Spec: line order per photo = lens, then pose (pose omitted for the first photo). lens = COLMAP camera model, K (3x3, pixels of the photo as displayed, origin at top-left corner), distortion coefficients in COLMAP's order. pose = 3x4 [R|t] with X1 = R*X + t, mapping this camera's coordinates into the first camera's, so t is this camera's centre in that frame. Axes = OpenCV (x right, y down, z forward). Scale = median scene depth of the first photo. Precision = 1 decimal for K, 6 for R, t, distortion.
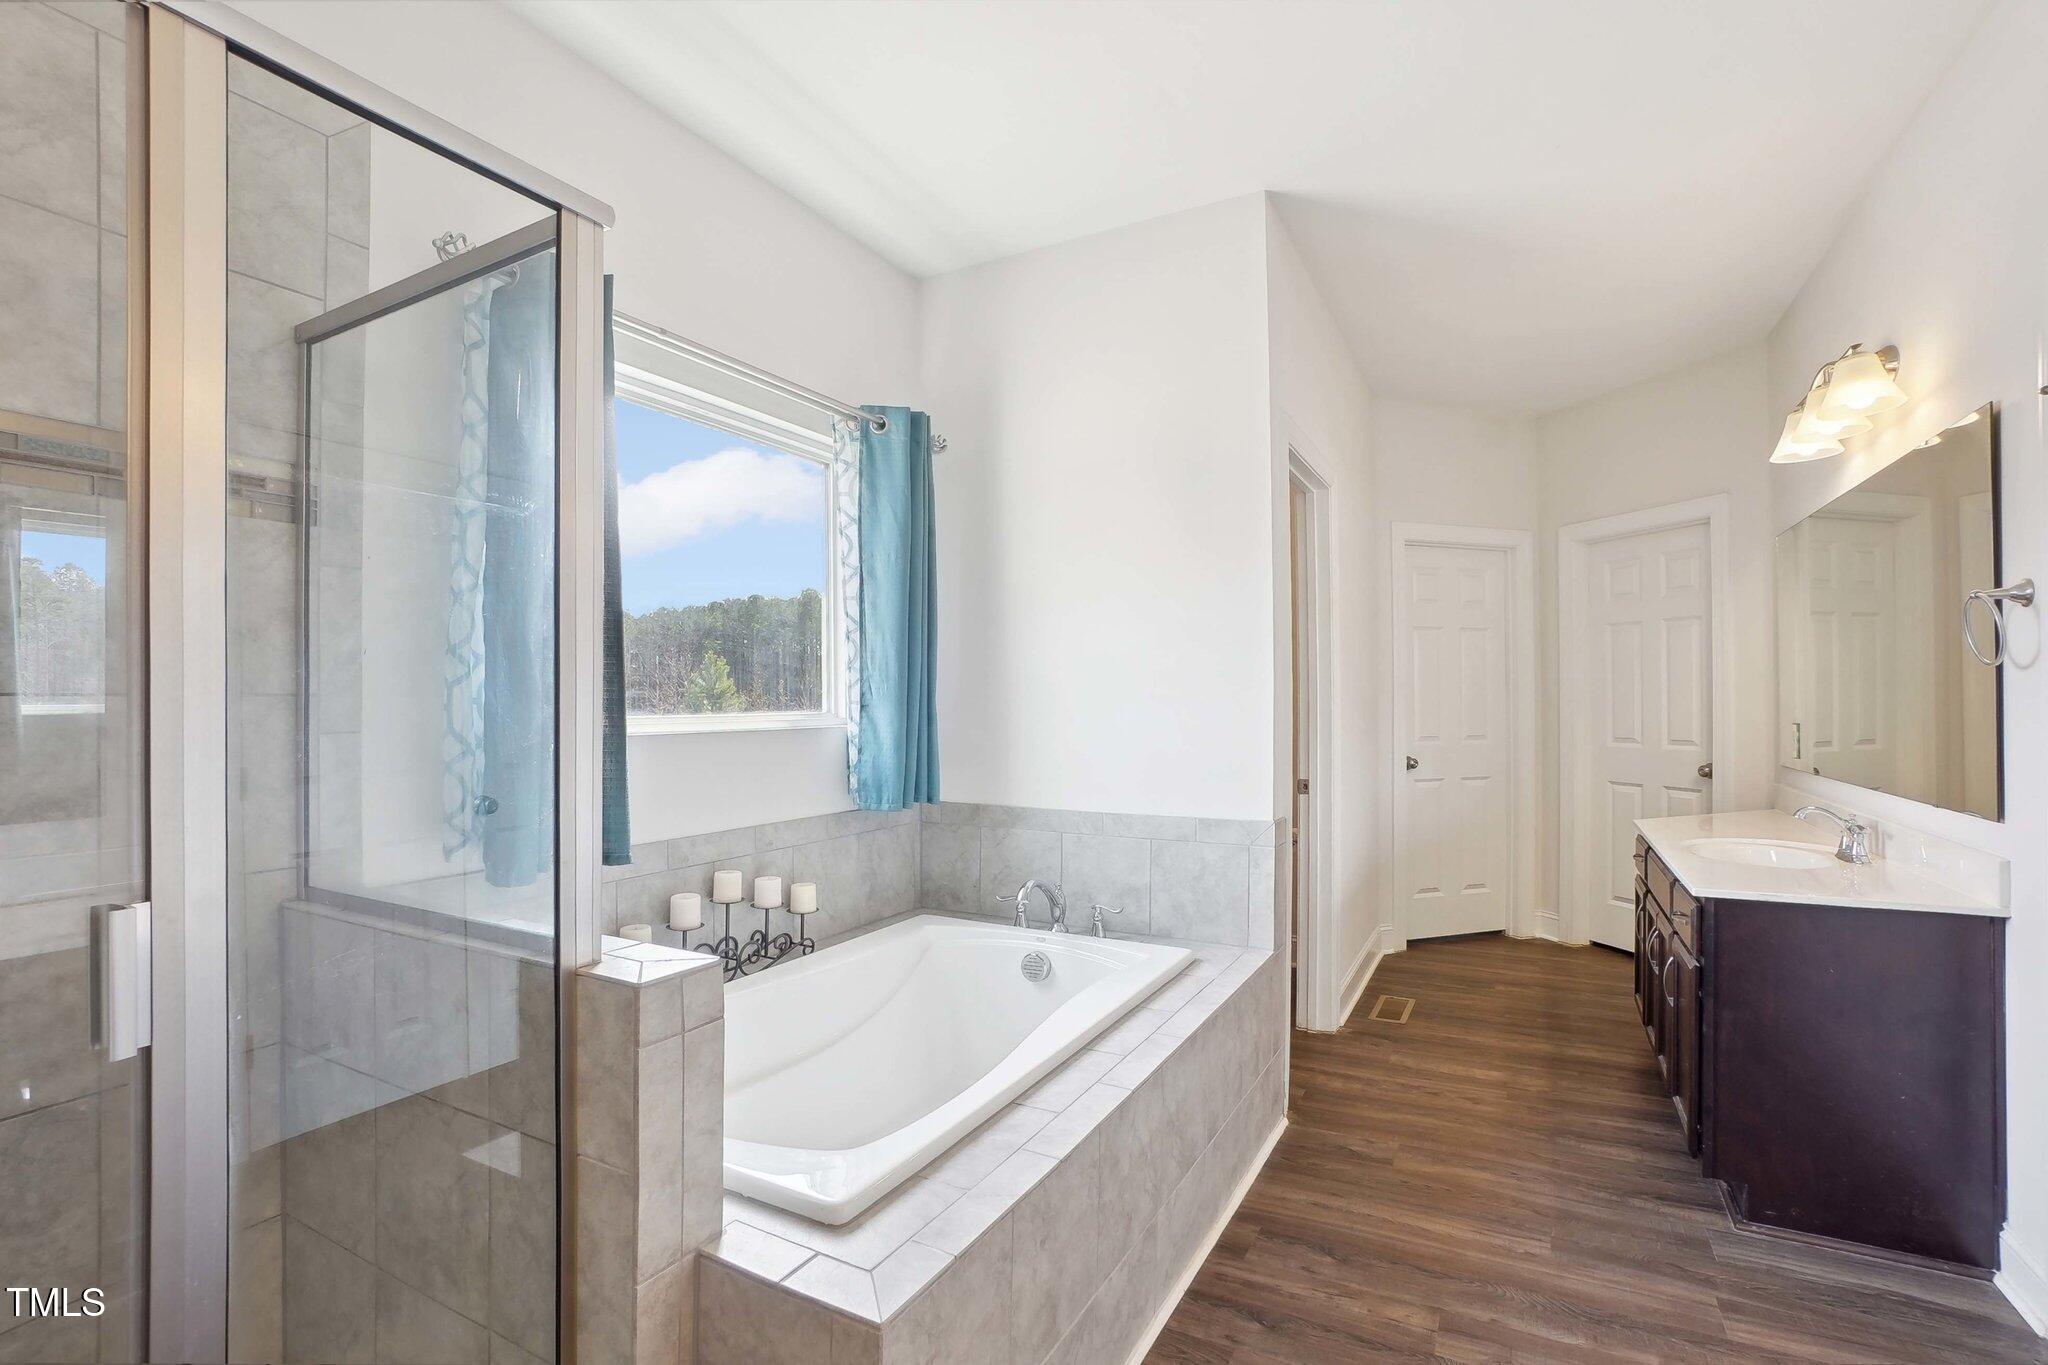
lens RADIAL K [[953.5, 0, 1025.9], [0, 953.5, 695.7], [0, 0, 1]] dist [-0.029012, 0.001991]
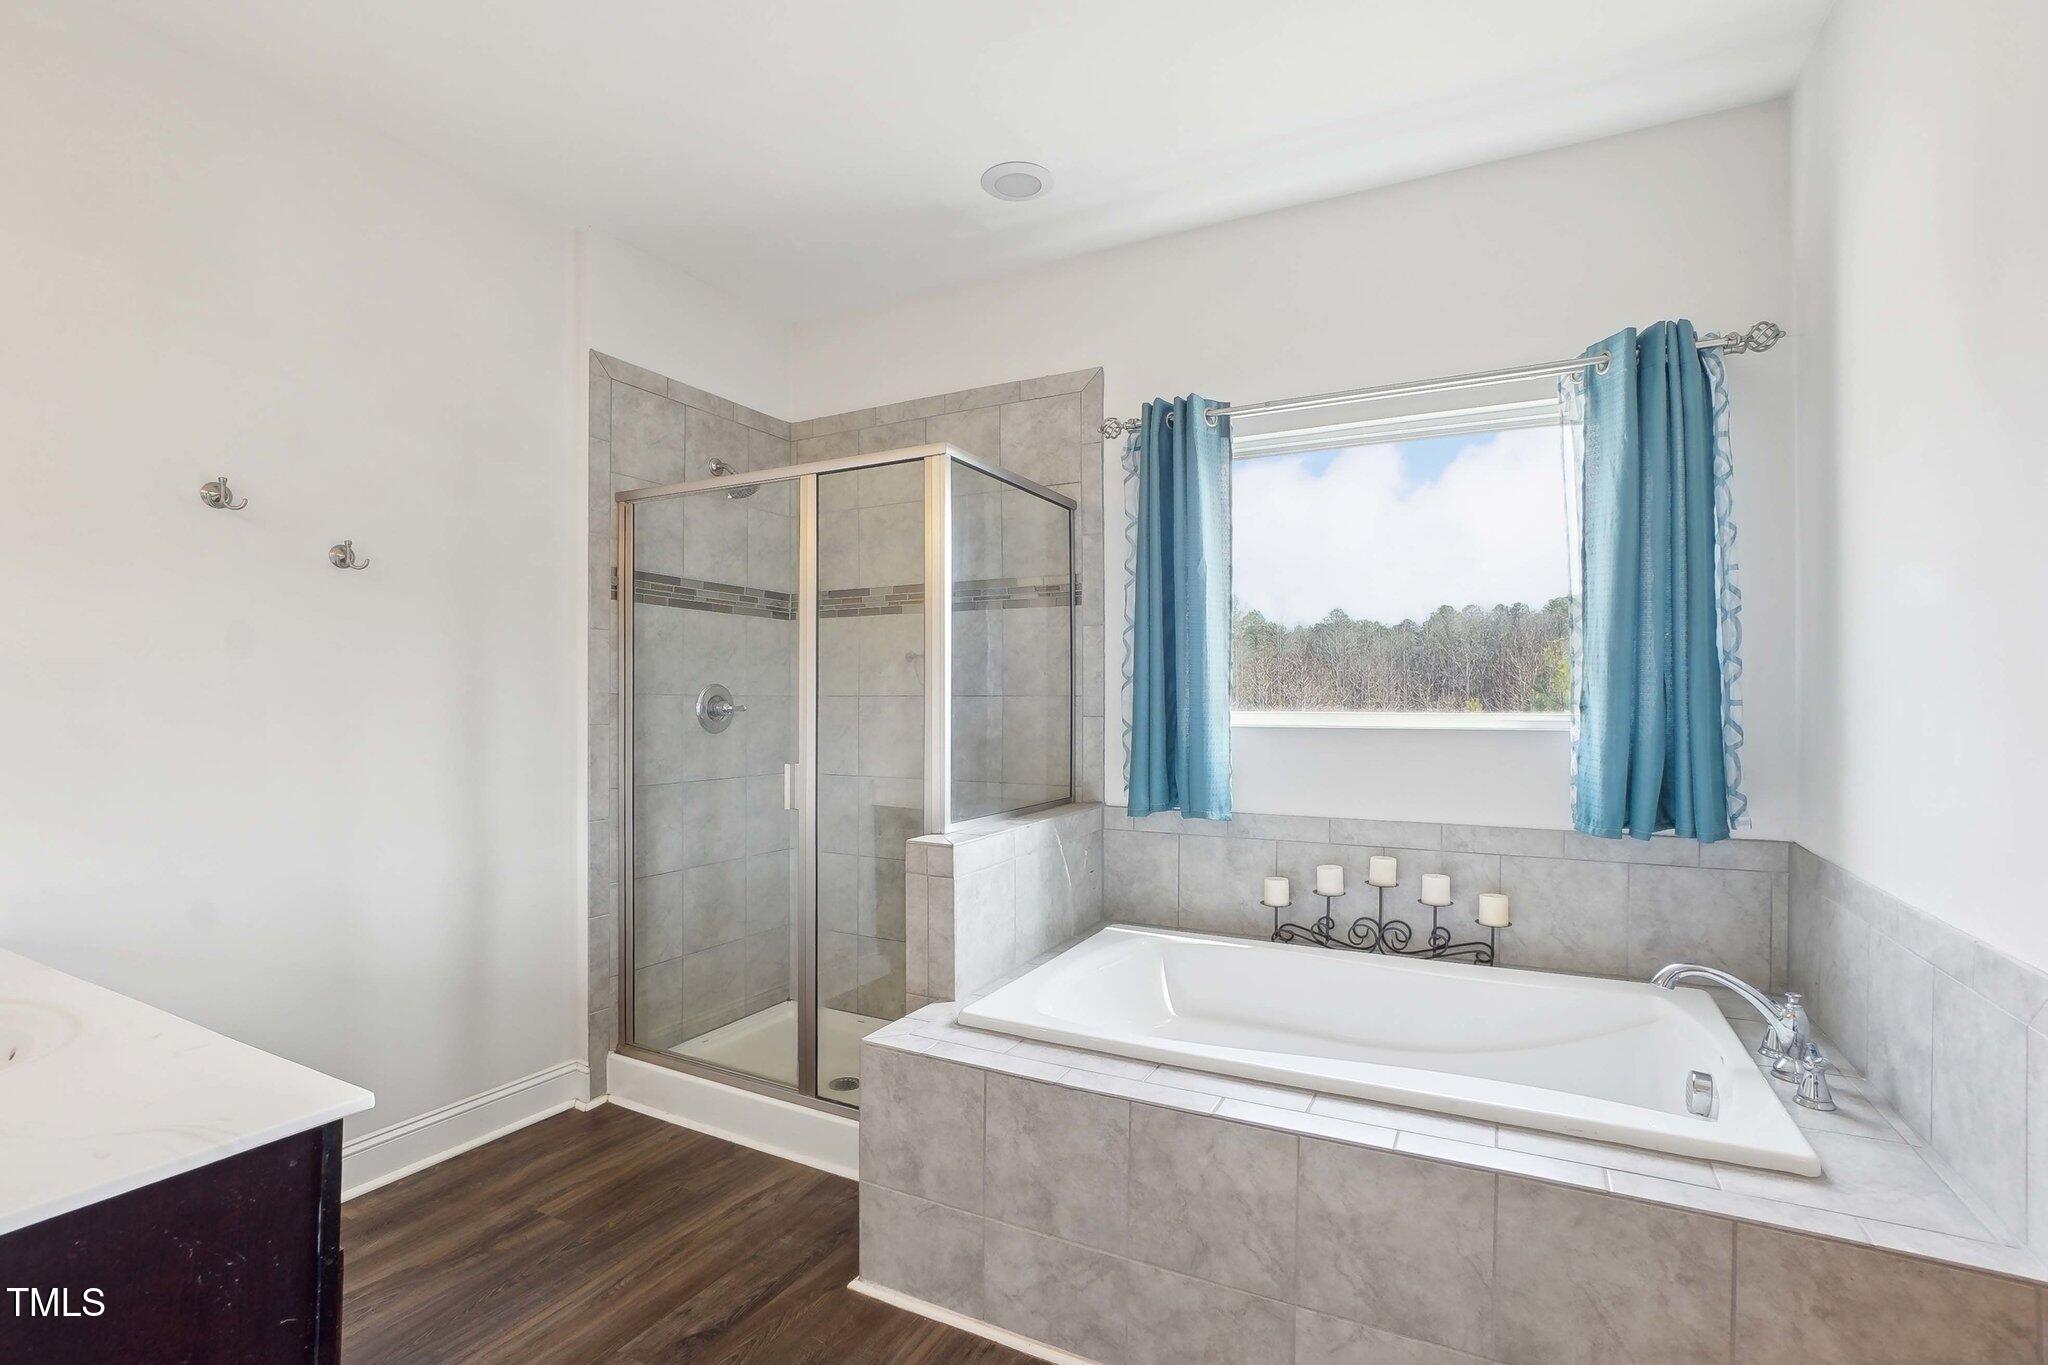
lens RADIAL K [[953.5, 0, 1027.3], [0, 953.5, 677.8], [0, 0, 1]] dist [-0.029012, 0.001991]
pose [[0.016483, -0.020152, -0.999661, 0.708698], [0.003050, 0.999793, -0.020104, 0.001033], [0.999859, -0.002717, 0.016541, 0.537912]]
